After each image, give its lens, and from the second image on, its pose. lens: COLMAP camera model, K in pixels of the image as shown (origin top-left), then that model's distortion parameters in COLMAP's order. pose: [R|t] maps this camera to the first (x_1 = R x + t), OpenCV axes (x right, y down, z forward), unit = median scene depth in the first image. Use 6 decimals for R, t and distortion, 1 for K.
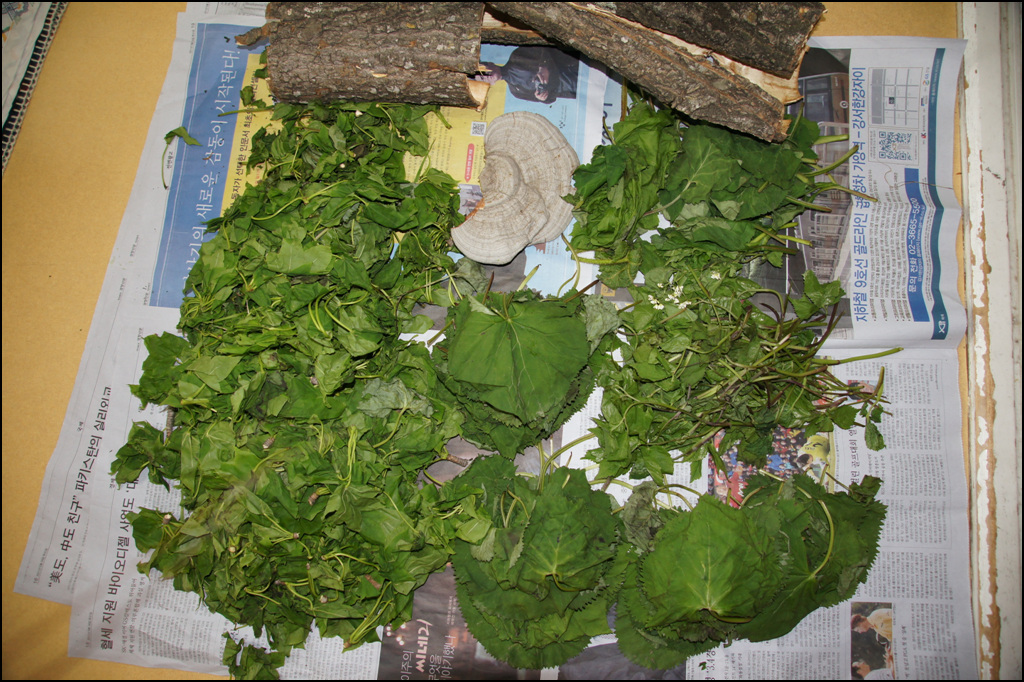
lens RADIAL K [[683.2, 0, 512.0], [0, 683.2, 341.0], [0, 0, 1]] dist [-0.058875, 0.002929]
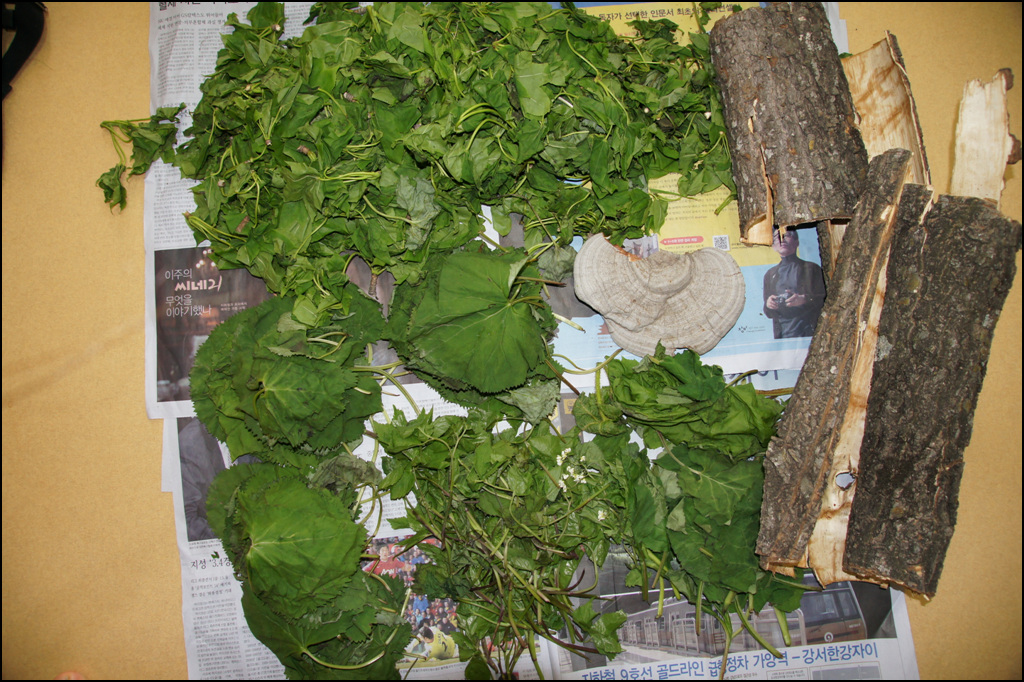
lens RADIAL K [[683.2, 0, 512.0], [0, 683.2, 341.0], [0, 0, 1]] dist [-0.058875, 0.002929]
pose [[0.172456, 0.981375, -0.084630, 0.122842], [-0.971670, 0.183586, 0.148842, -0.160576], [0.161607, 0.056563, 0.985233, 0.043784]]
